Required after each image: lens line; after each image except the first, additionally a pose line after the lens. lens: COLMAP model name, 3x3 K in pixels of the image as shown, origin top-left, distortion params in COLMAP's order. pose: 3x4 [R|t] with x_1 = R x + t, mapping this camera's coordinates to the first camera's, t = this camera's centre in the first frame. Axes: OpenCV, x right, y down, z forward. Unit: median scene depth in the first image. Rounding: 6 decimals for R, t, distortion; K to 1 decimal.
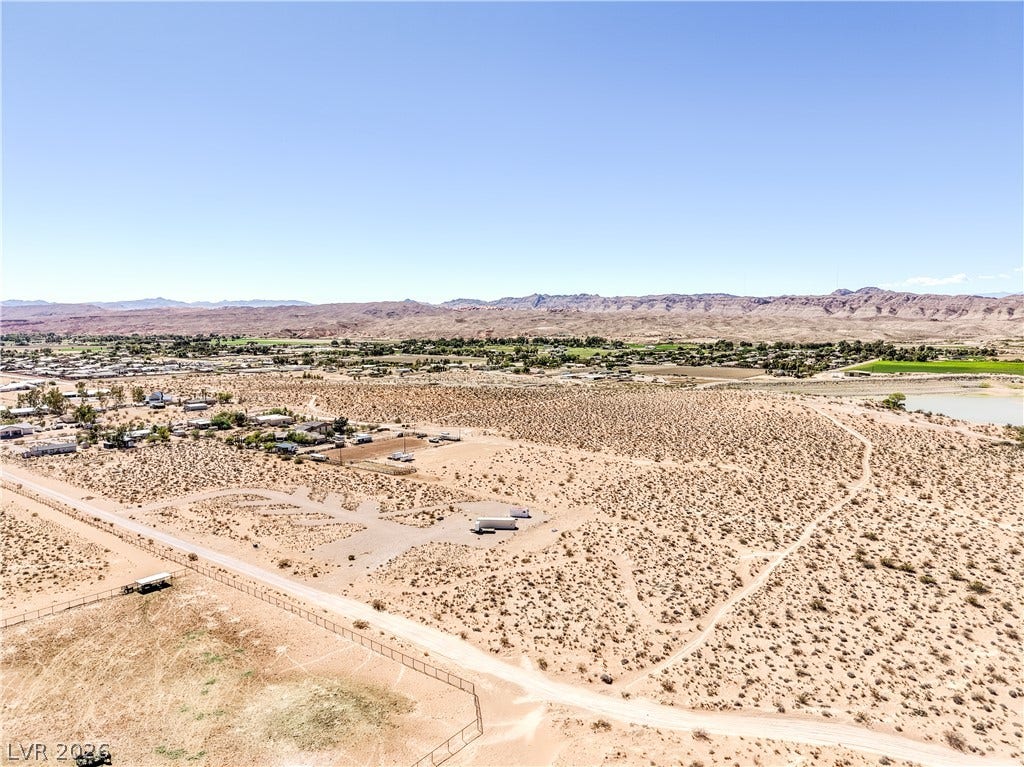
lens RADIAL K [[681.5, 0, 508.7], [0, 681.5, 422.1], [0, 0, 1]] dist [0.035075, -0.032549]
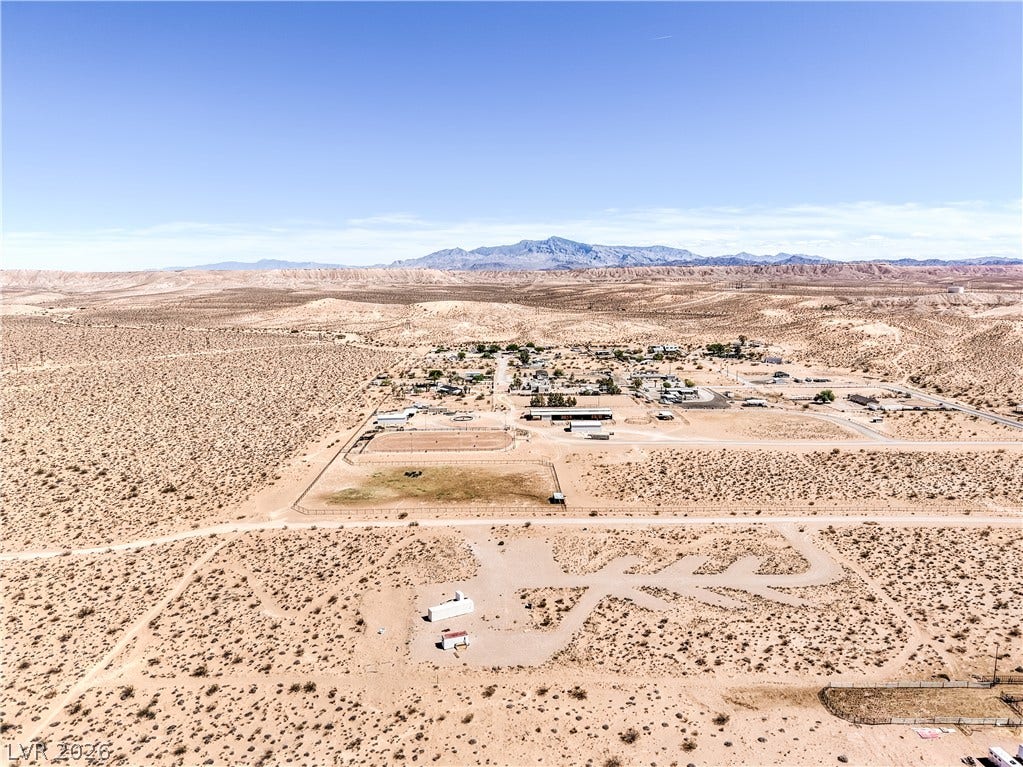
lens RADIAL K [[680.8, 0, 508.2], [0, 680.8, 422.1], [0, 0, 1]] dist [0.035075, -0.032549]
pose [[-0.778860, 0.142039, -0.610903, 0.409646], [-0.078921, 0.944082, 0.320125, -0.343738], [0.622213, 0.297546, -0.724098, 1.606239]]
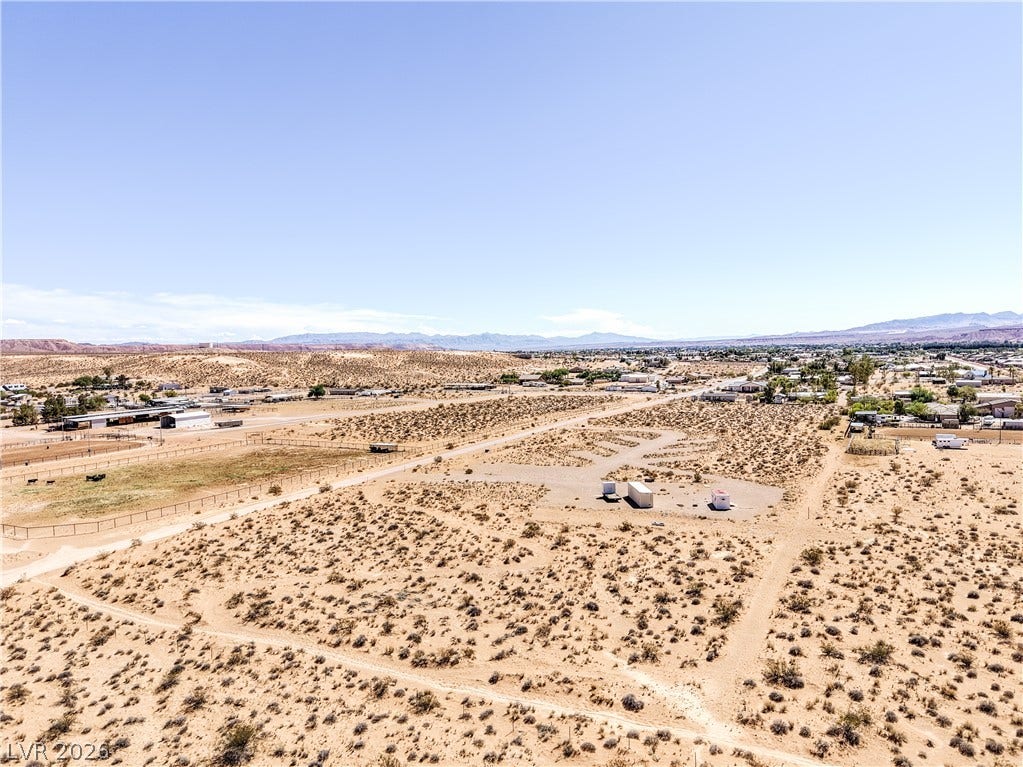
lens RADIAL K [[704.1, 0, 503.3], [0, 704.1, 397.8], [0, 0, 1]] dist [0.039193, -0.040437]
pose [[0.184192, 0.069202, -0.980451, 0.590626], [-0.120473, 0.991587, 0.047355, 0.048169], [0.975479, 0.109395, 0.190979, 0.761677]]
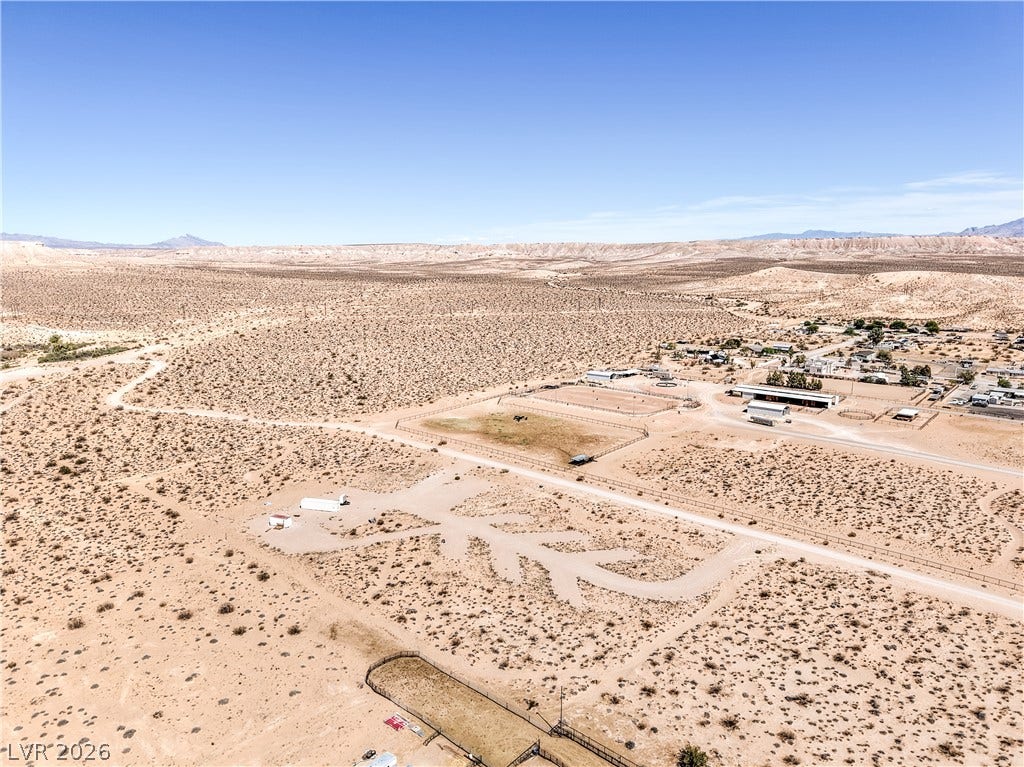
lens RADIAL K [[695.5, 0, 513.0], [0, 695.5, 364.5], [0, 0, 1]] dist [0.039017, -0.042684]
pose [[-0.998629, 0.003260, 0.052252, -0.356748], [0.018842, 0.953560, 0.300614, -0.349863], [-0.048845, 0.301186, -0.952314, 1.924543]]
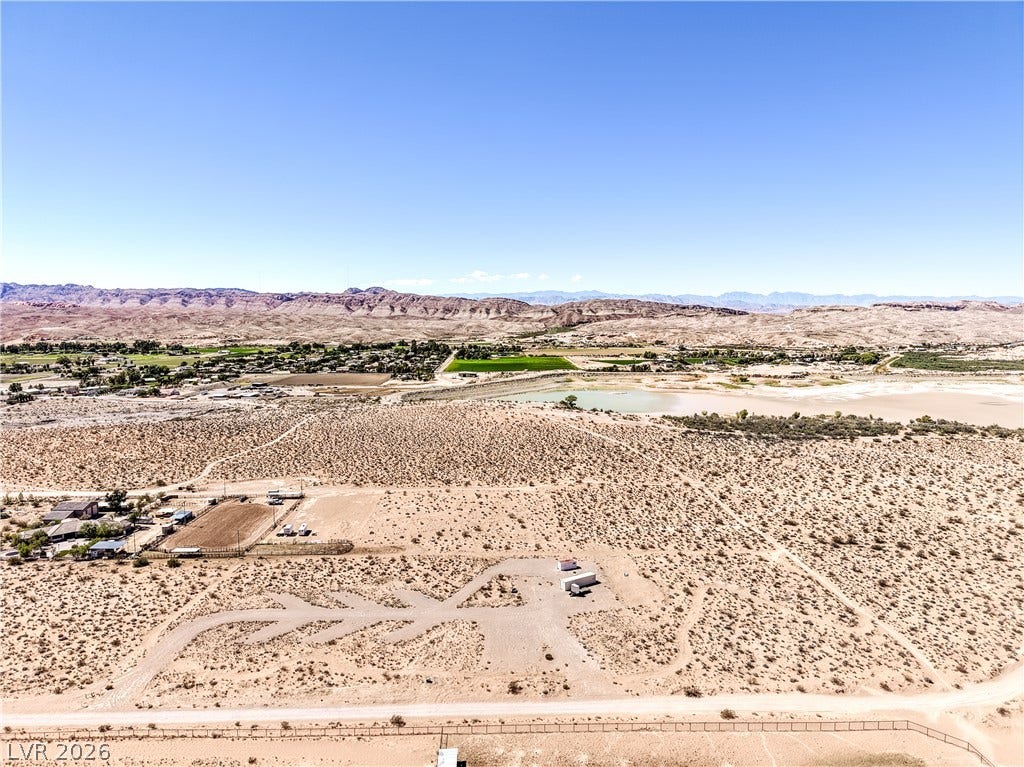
lens RADIAL K [[687.6, 0, 512.0], [0, 687.6, 383.5], [0, 0, 1]] dist [0.003148, 0.001099]
pose [[0.770925, -0.062196, 0.633882, -0.733387], [0.092362, 0.995618, -0.014641, -0.138918], [-0.630194, 0.069834, 0.773291, 0.261959]]
